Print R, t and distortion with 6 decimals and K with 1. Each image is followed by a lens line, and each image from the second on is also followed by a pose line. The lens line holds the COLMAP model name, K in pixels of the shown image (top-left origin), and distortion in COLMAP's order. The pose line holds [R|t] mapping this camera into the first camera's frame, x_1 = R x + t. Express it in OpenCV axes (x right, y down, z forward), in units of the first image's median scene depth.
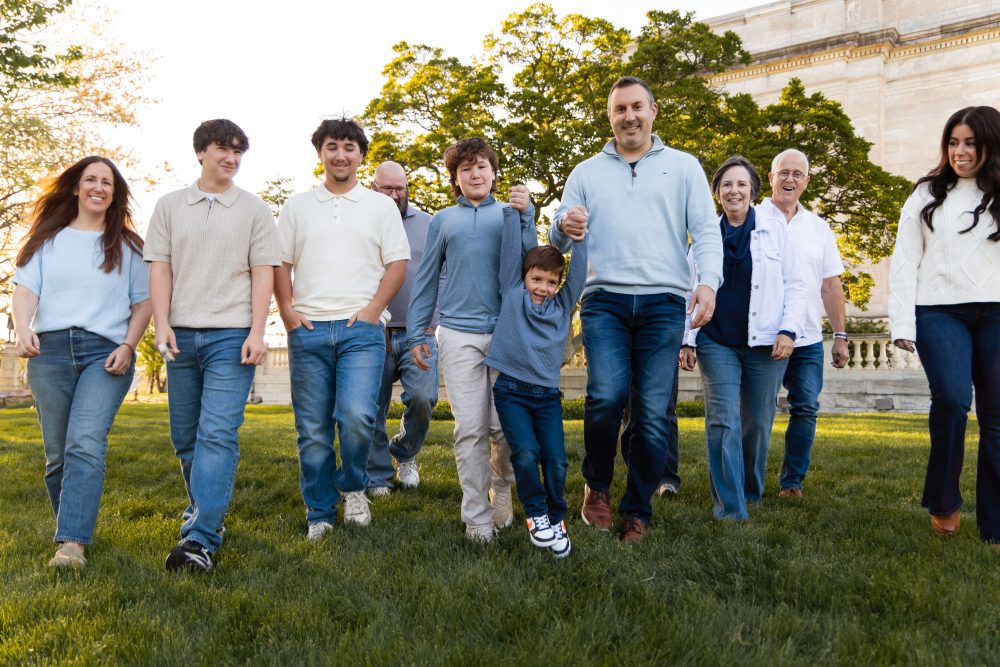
lens RADIAL K [[828.2, 0, 501.0], [0, 828.2, 345.7], [0, 0, 1]] dist [-0.002306, -0.000236]
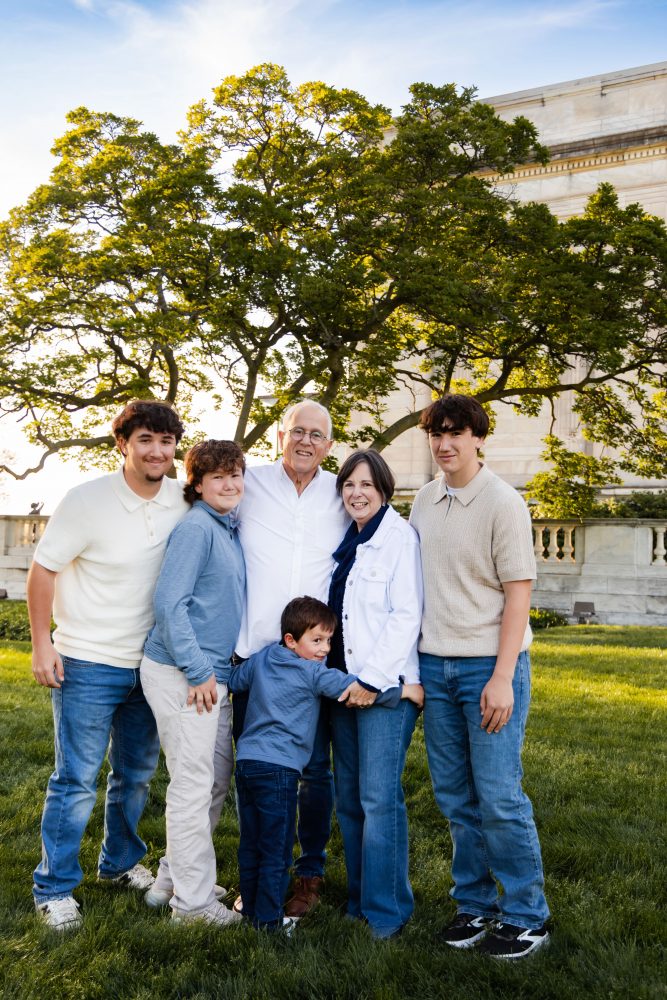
lens RADIAL K [[990.8, 0, 333.5], [0, 990.8, 500.0], [0, 0, 1]] dist [-0.000072, 0.018952]
pose [[0.996270, 0.015396, 0.084908, 0.035452], [-0.017246, 0.999629, 0.021092, -0.048982], [-0.084552, -0.022478, 0.996166, 0.113199]]
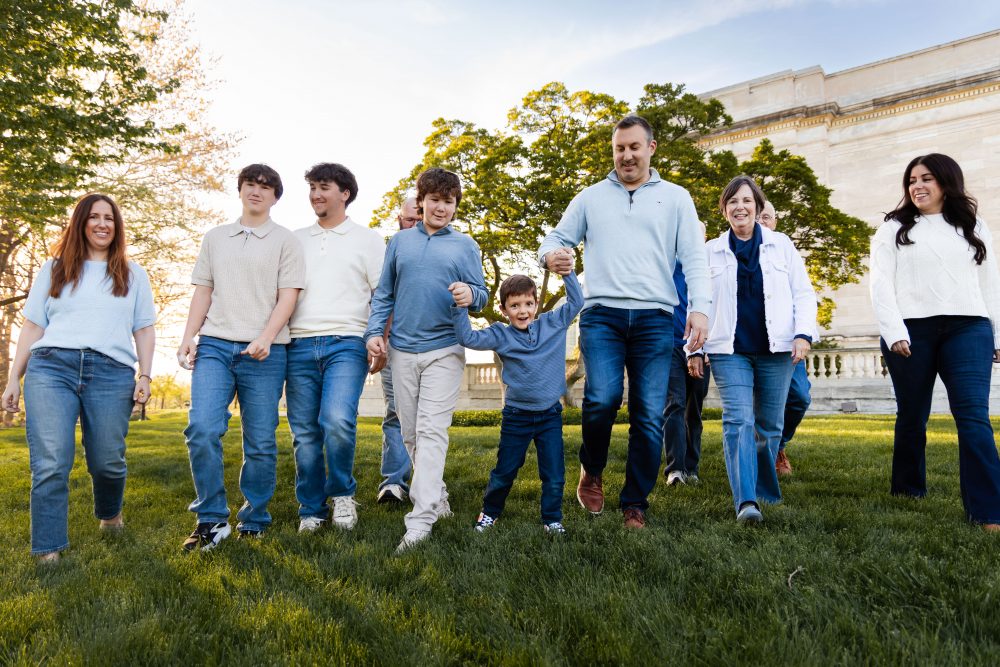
lens RADIAL K [[643.3, 0, 495.7], [0, 643.3, 341.9], [0, 0, 1]] dist [0.025143, -0.036647]
pose [[0.999793, -0.016202, -0.012318, -0.032578], [0.015672, 0.998997, -0.041955, 0.007942], [0.012985, 0.041754, 0.999044, 0.058901]]
